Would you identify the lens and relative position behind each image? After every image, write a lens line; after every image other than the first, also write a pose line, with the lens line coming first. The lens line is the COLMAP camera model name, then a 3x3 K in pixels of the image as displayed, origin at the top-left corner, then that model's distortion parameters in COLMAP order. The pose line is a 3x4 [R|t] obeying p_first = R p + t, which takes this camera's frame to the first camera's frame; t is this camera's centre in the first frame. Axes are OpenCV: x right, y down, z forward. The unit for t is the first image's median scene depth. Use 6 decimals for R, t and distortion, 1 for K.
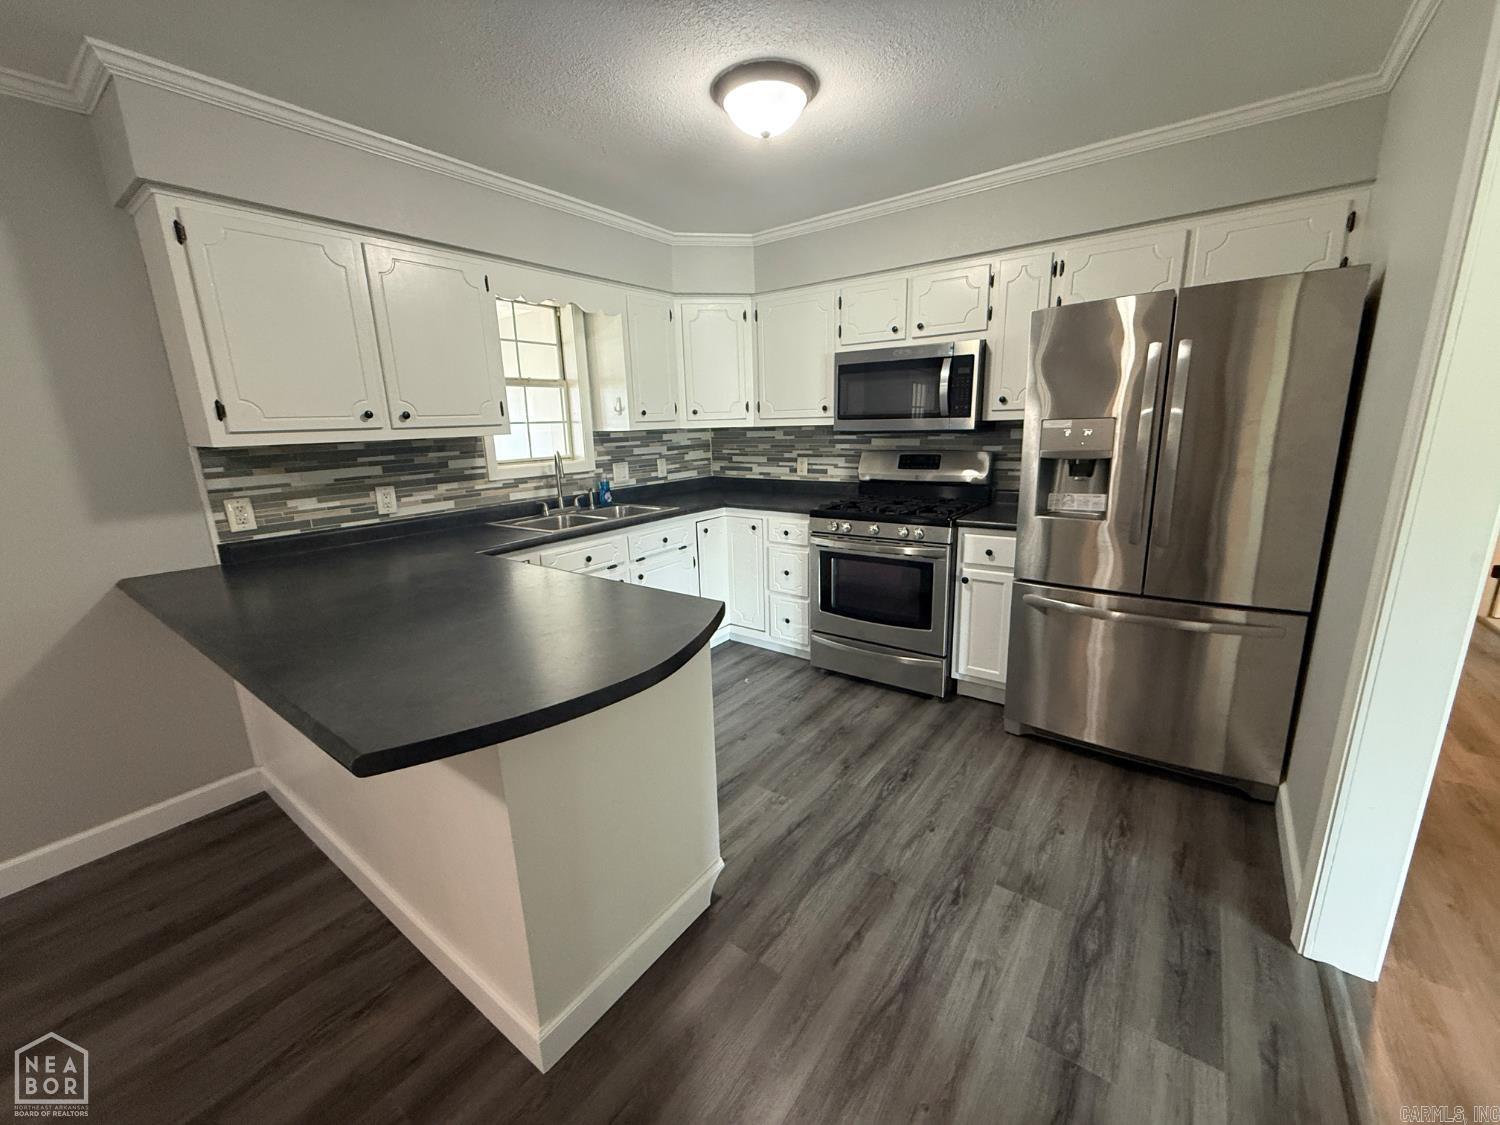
lens RADIAL K [[596.7, 0, 743.3], [0, 596.7, 564.2], [0, 0, 1]] dist [0.000800, 0.000238]
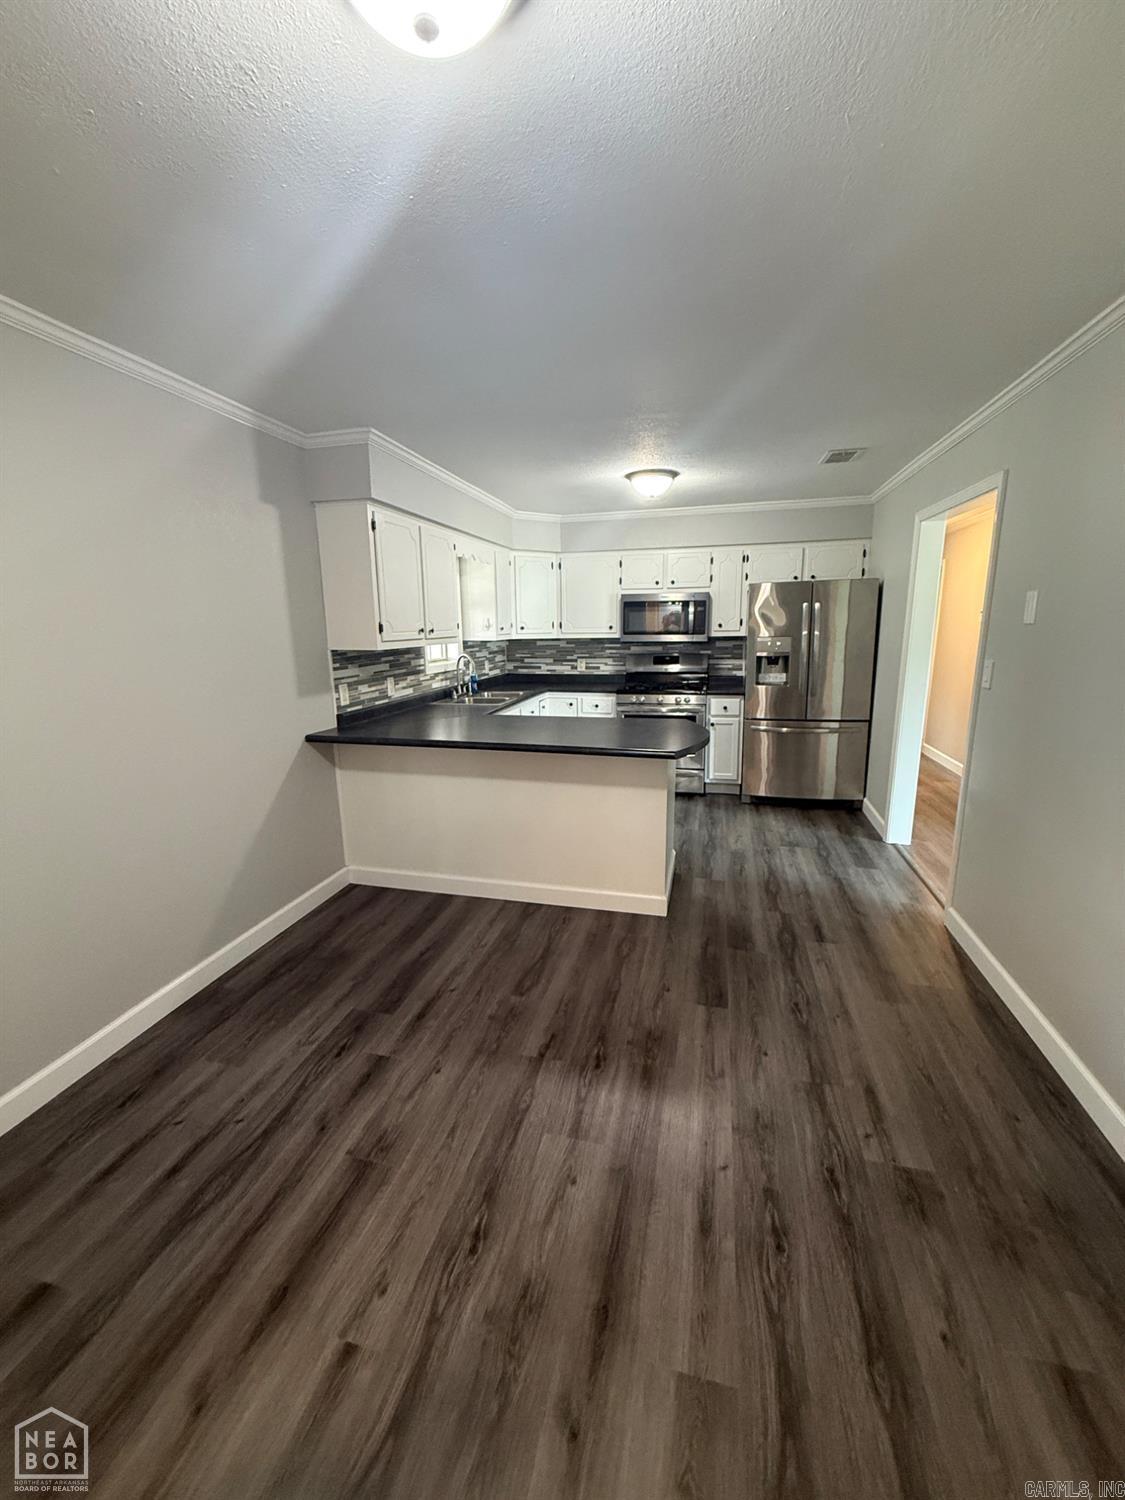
lens RADIAL K [[596.7, 0, 562.5], [0, 596.7, 750.0], [0, 0, 1]] dist [0.000800, 0.000238]
pose [[0.922877, -0.063604, 0.379807, -0.787921], [0.077571, 0.996754, -0.021566, 0.115250], [-0.377202, 0.049365, 0.924814, -0.525706]]
